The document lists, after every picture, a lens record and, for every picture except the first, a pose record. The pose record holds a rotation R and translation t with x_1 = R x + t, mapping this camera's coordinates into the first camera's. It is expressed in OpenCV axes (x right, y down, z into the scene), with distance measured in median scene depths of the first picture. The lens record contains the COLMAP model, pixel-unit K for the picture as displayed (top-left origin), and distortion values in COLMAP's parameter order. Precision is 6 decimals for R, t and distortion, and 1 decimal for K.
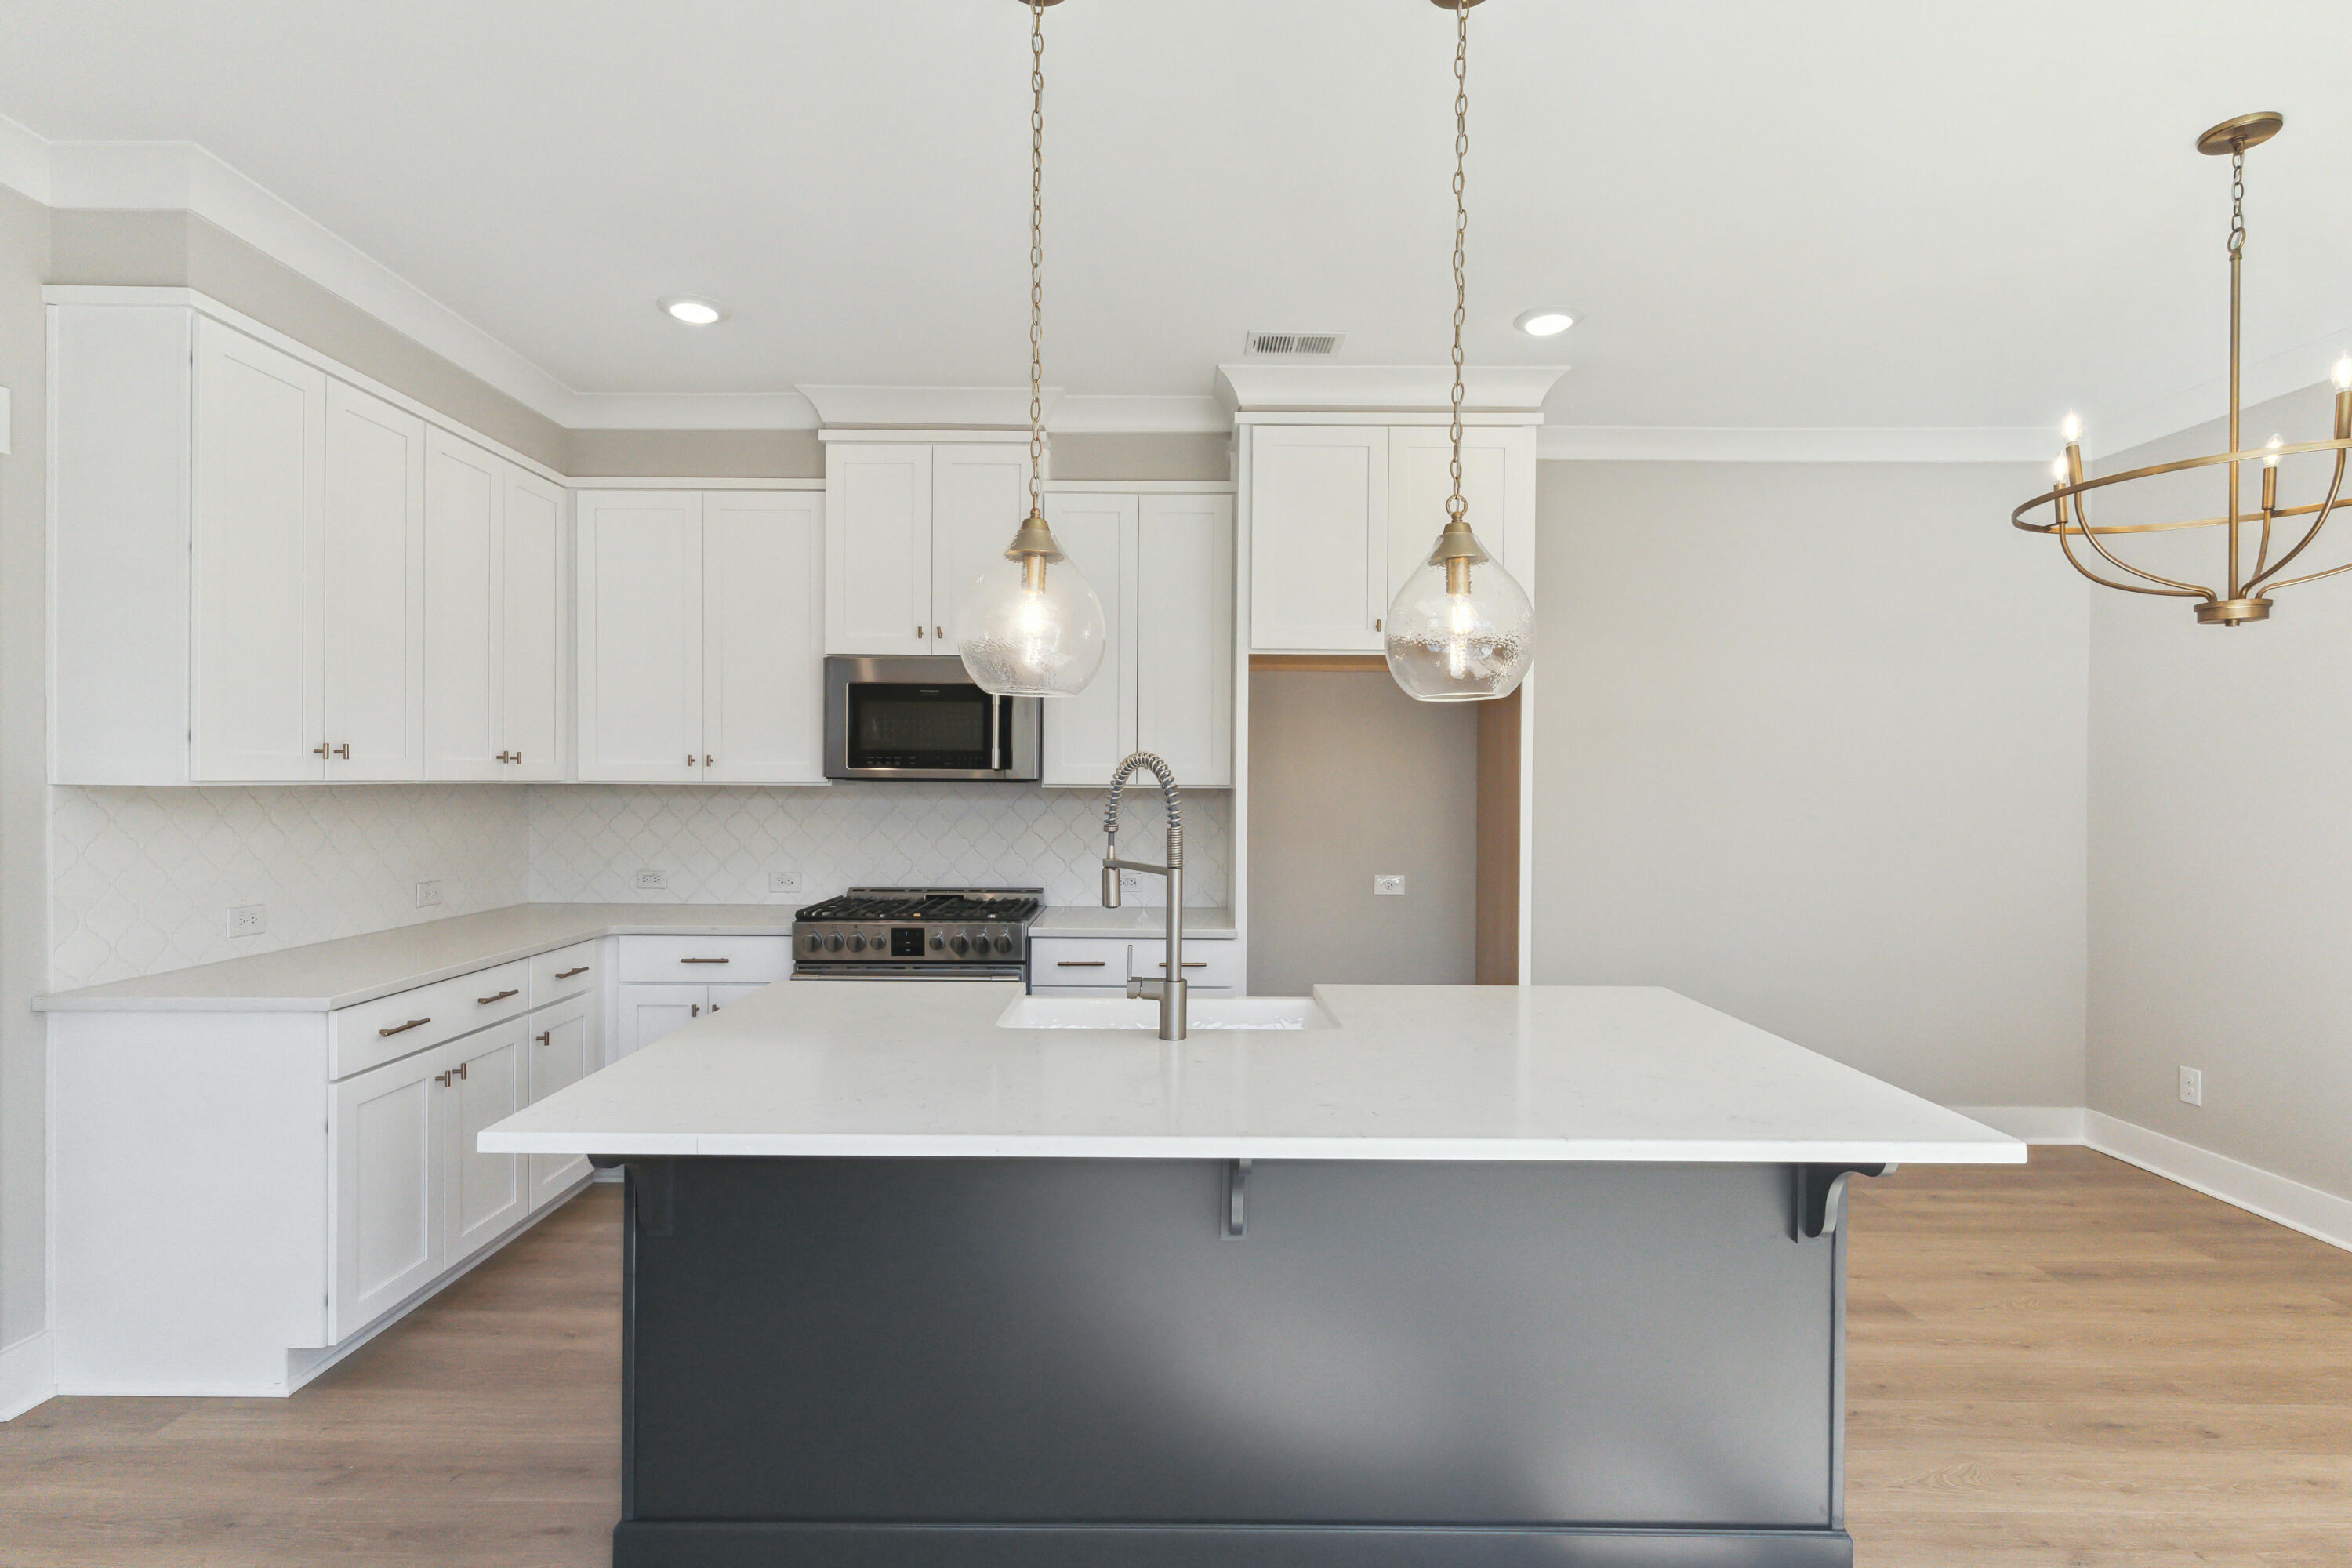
lens RADIAL K [[1122.2, 0, 1176.0], [0, 1122.2, 784.0], [0, 0, 1]] dist [0.003415, 0.000821]
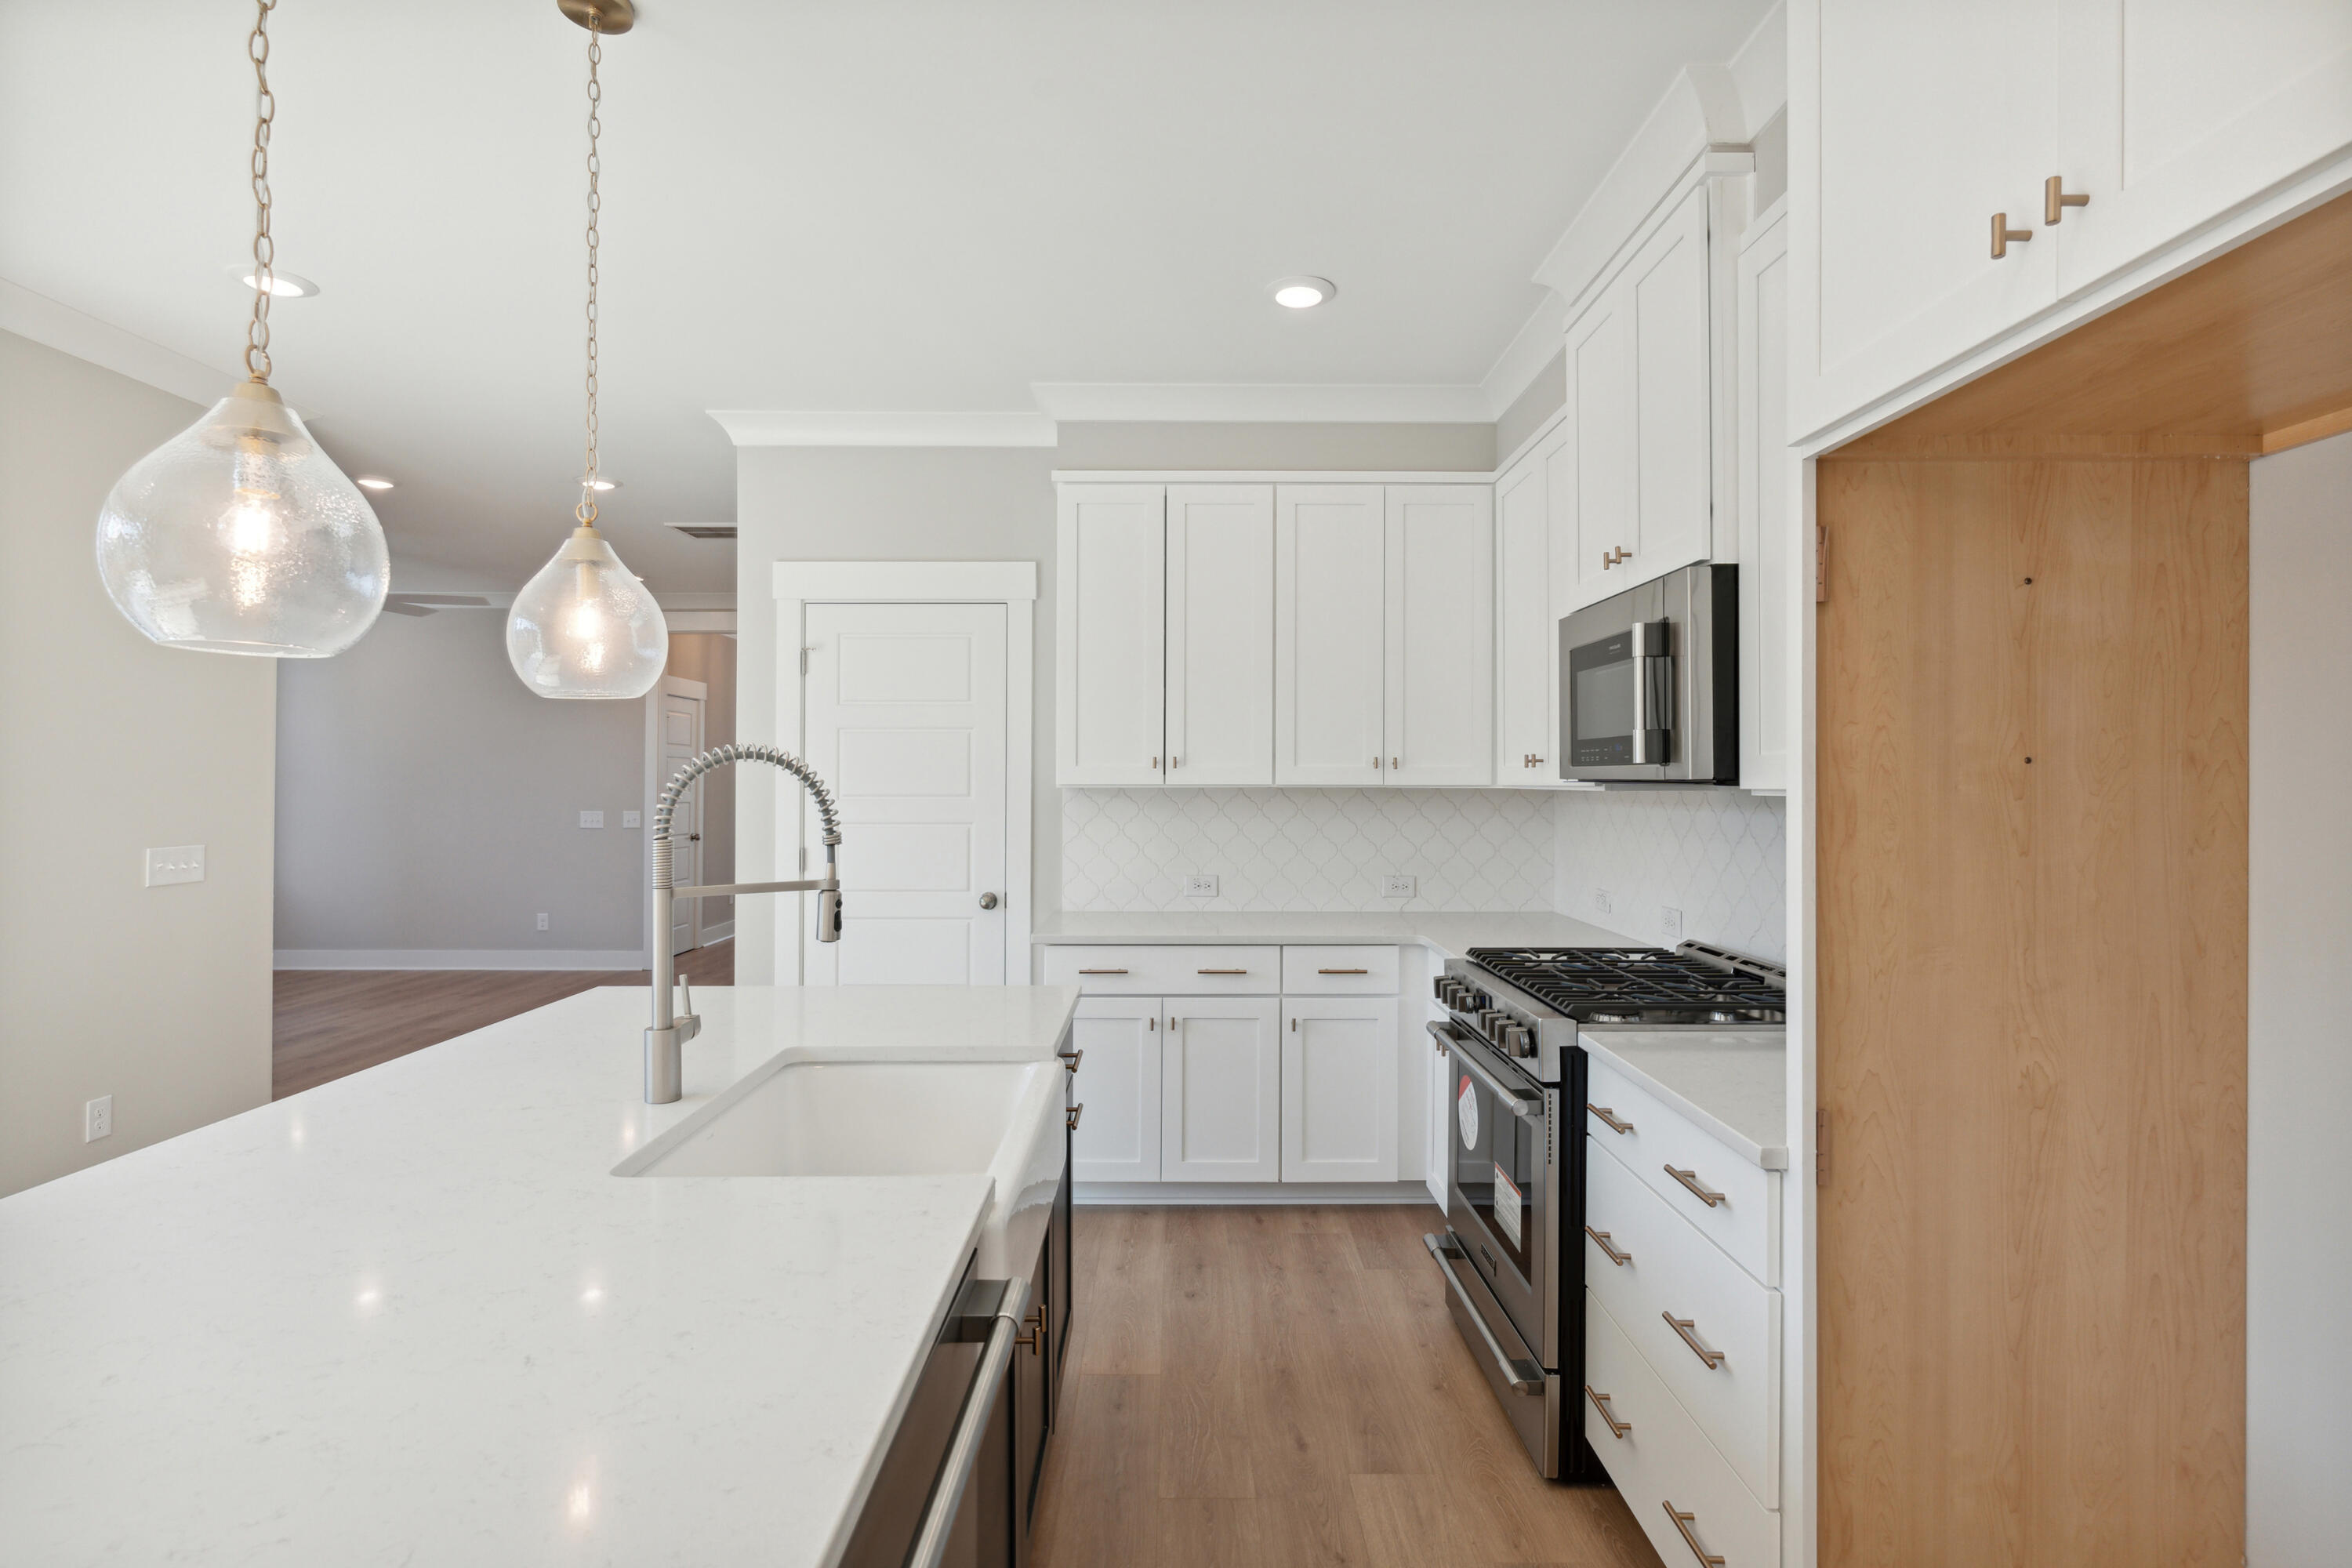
lens RADIAL K [[1145.0, 0, 1177.8], [0, 1145.0, 771.9], [0, 0, 1]] dist [0.000765, 0.000157]
pose [[0.007910, -0.012348, -0.999892, 0.434287], [-0.002322, 0.999921, -0.012366, -0.001064], [0.999966, 0.002420, 0.007880, 0.712575]]
